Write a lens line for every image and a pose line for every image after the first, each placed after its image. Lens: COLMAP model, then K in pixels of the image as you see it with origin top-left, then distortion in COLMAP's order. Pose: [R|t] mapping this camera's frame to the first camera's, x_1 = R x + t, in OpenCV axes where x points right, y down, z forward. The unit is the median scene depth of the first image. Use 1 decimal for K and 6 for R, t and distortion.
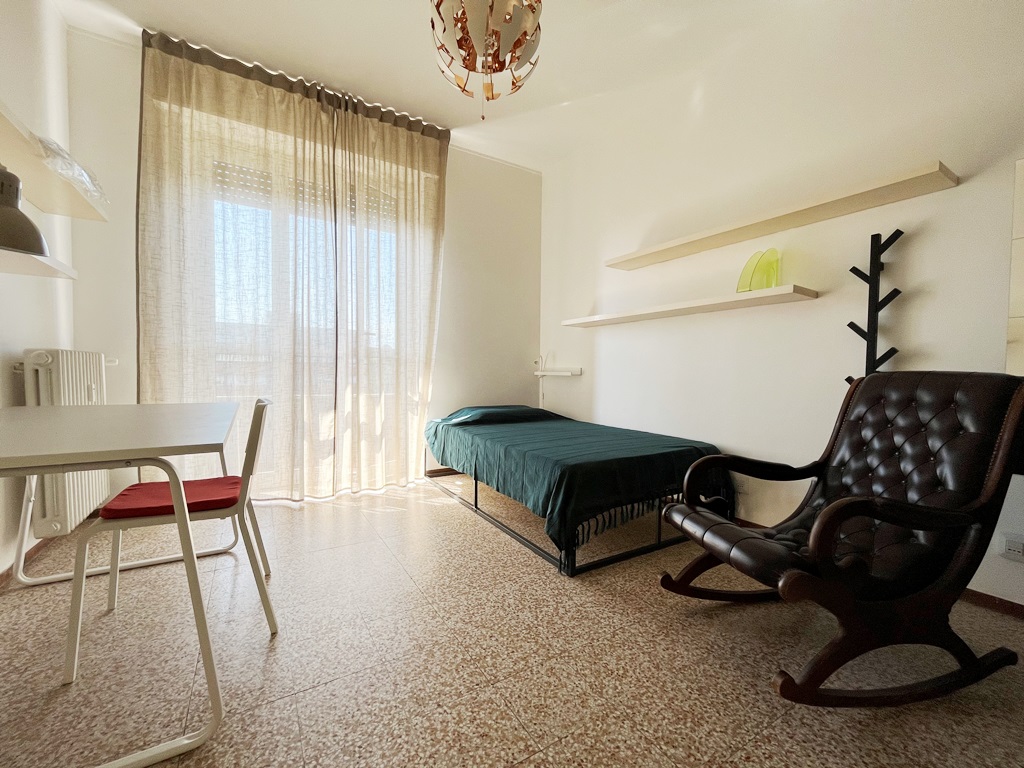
lens RADIAL K [[414.2, 0, 511.7], [0, 414.2, 391.6], [0, 0, 1]] dist [-0.015692, -0.000041]
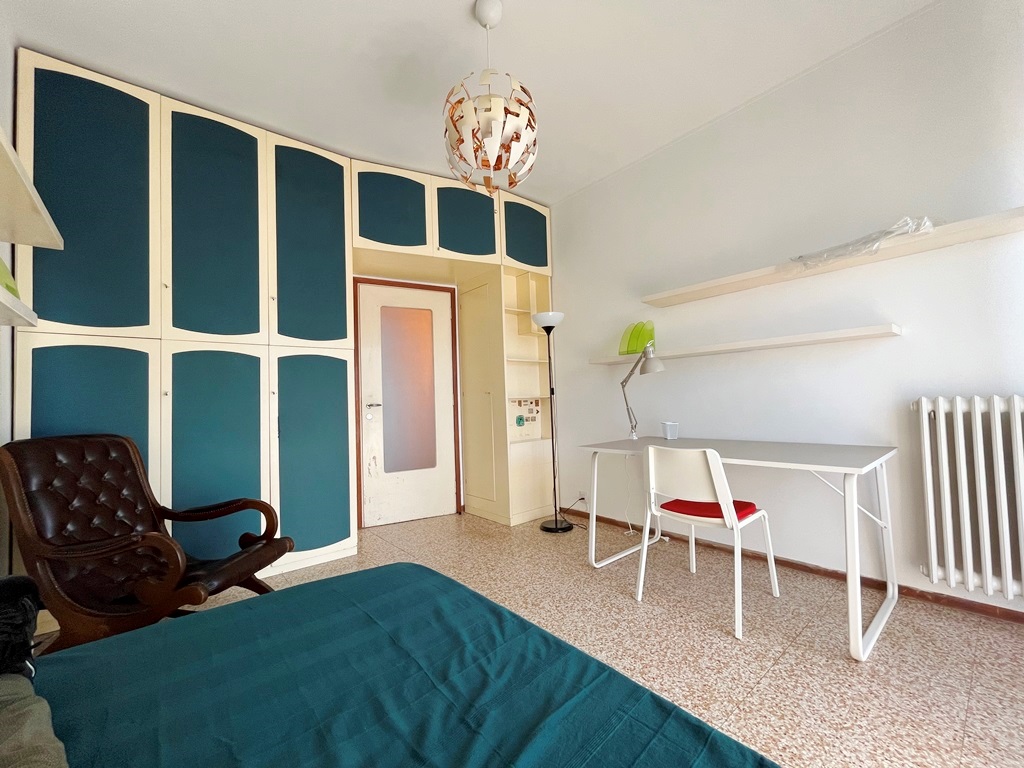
lens RADIAL K [[419.7, 0, 511.2], [0, 419.7, 386.2], [0, 0, 1]] dist [-0.002559, -0.000134]
pose [[-0.989556, 0.018727, -0.142930, 0.038377], [0.016619, 0.999735, 0.015924, -0.115915], [0.143190, 0.013382, -0.989605, 1.359140]]
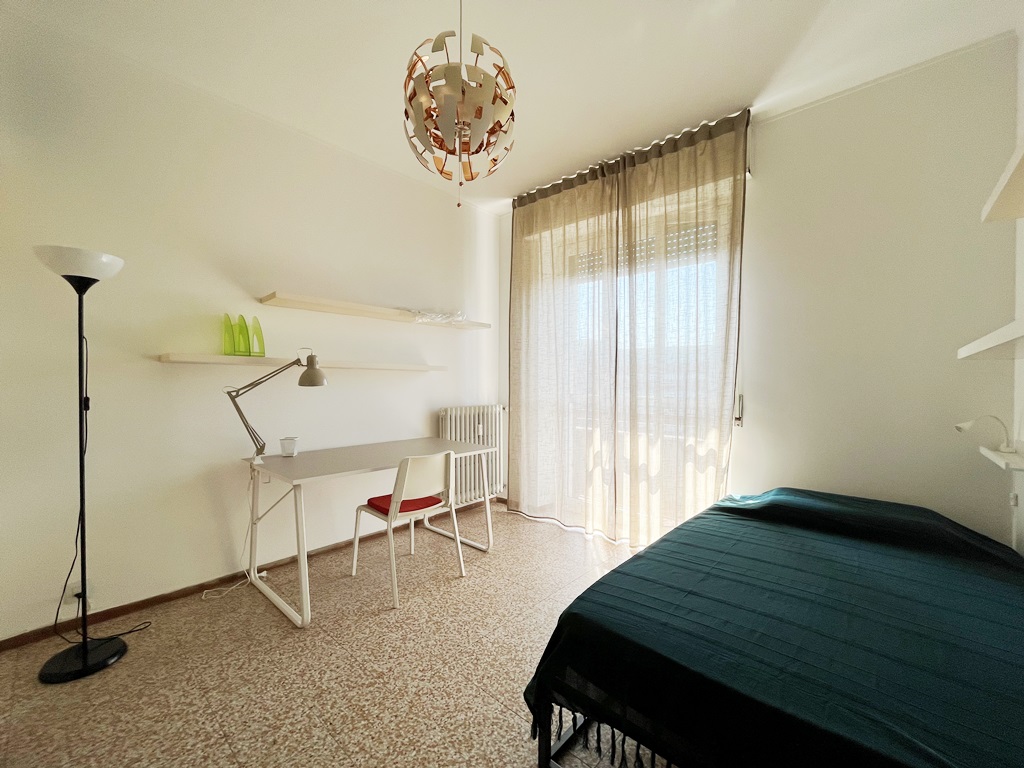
lens RADIAL K [[419.7, 0, 511.2], [0, 419.7, 386.2], [0, 0, 1]] dist [-0.002559, -0.000134]
pose [[0.283271, -0.007012, -0.959014, 0.590210], [-0.049157, 0.998553, -0.021821, -0.125626], [0.957779, 0.053323, 0.282517, 0.527858]]
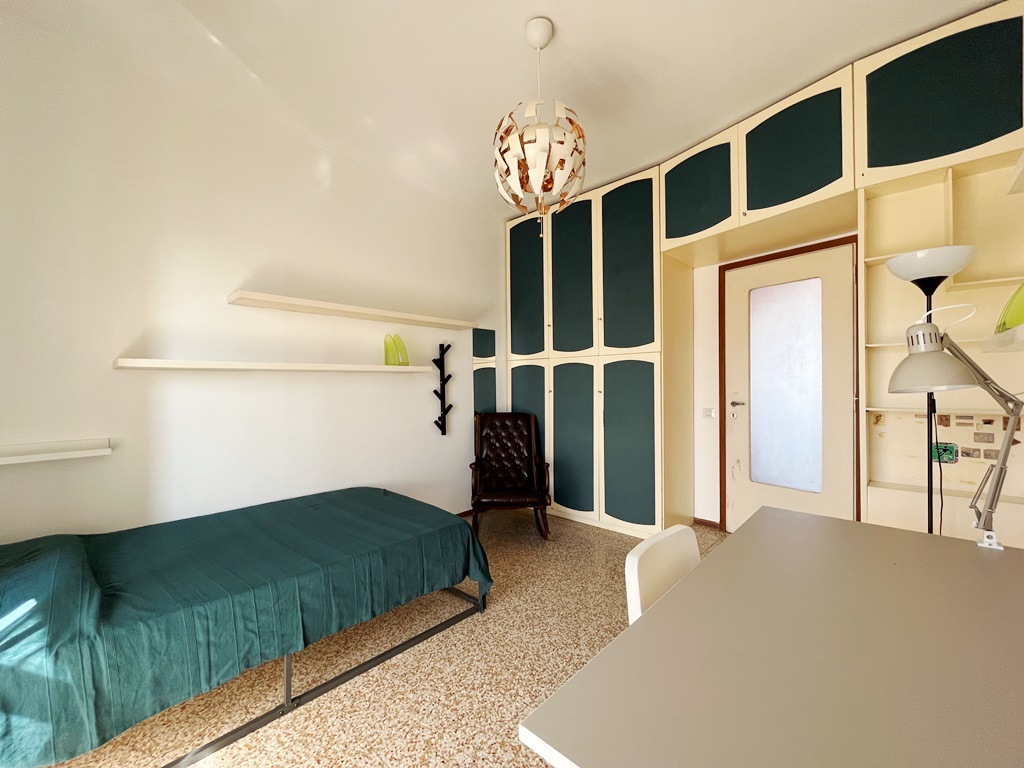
lens RADIAL K [[414.2, 0, 511.7], [0, 414.2, 391.6], [0, 0, 1]] dist [-0.015692, -0.000041]
pose [[-0.268777, -0.022779, 0.962933, -0.743269], [0.053580, 0.997819, 0.038560, -0.161097], [-0.961711, 0.061958, -0.266970, 0.882720]]
